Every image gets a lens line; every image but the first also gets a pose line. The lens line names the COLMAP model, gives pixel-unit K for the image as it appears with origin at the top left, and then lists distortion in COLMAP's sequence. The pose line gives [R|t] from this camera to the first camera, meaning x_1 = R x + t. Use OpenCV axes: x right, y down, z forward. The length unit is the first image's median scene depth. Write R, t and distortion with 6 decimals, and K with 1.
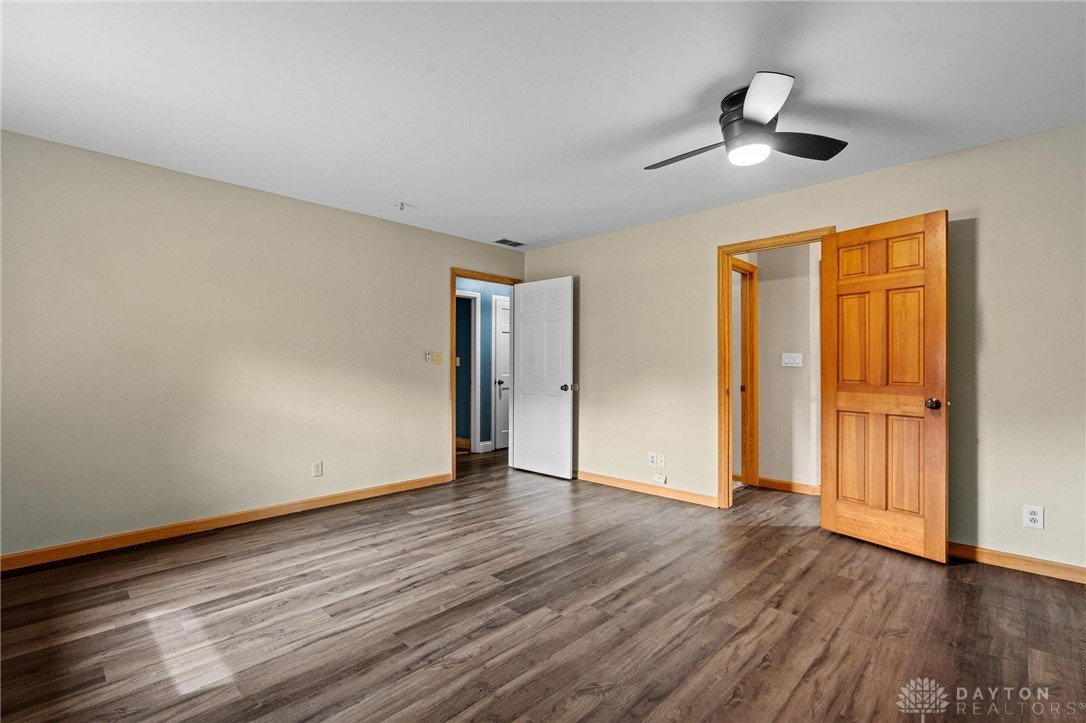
lens RADIAL K [[492.2, 0, 543.0], [0, 492.2, 364.3], [0, 0, 1]] dist [0.000634, 0.001229]
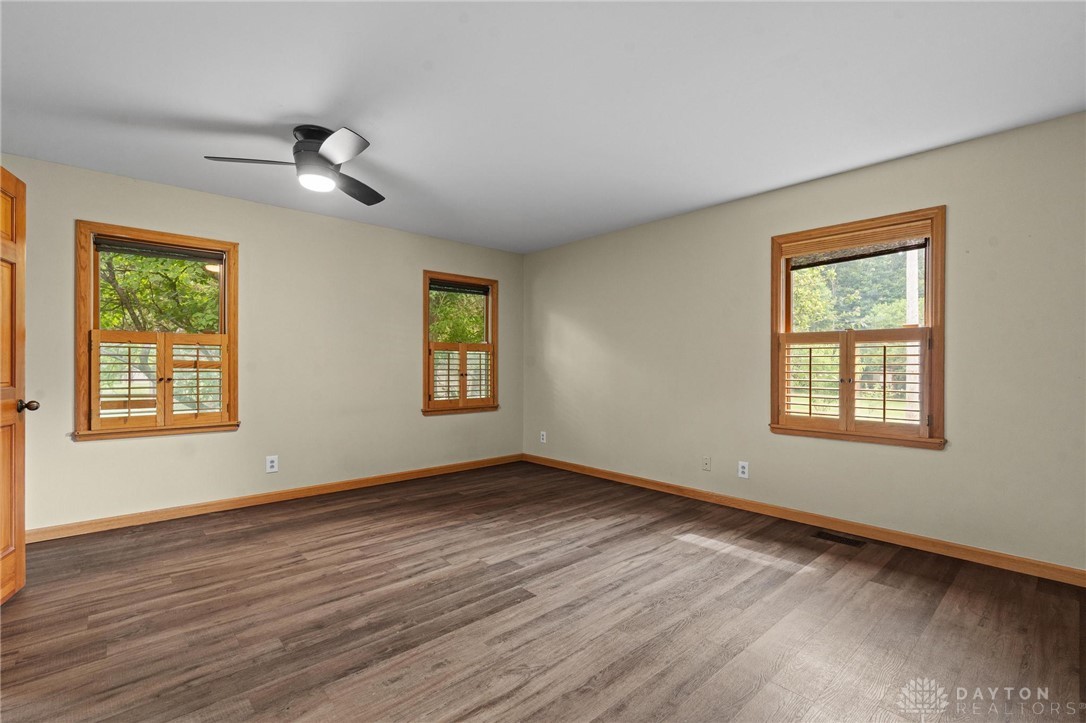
lens RADIAL K [[492.2, 0, 542.8], [0, 492.2, 364.0], [0, 0, 1]] dist [0.000634, 0.001229]
pose [[-0.997924, -0.002329, 0.064359, -0.204218], [-0.002816, 0.999968, -0.007482, 0.012387], [-0.064340, -0.007647, -0.997899, 2.222348]]
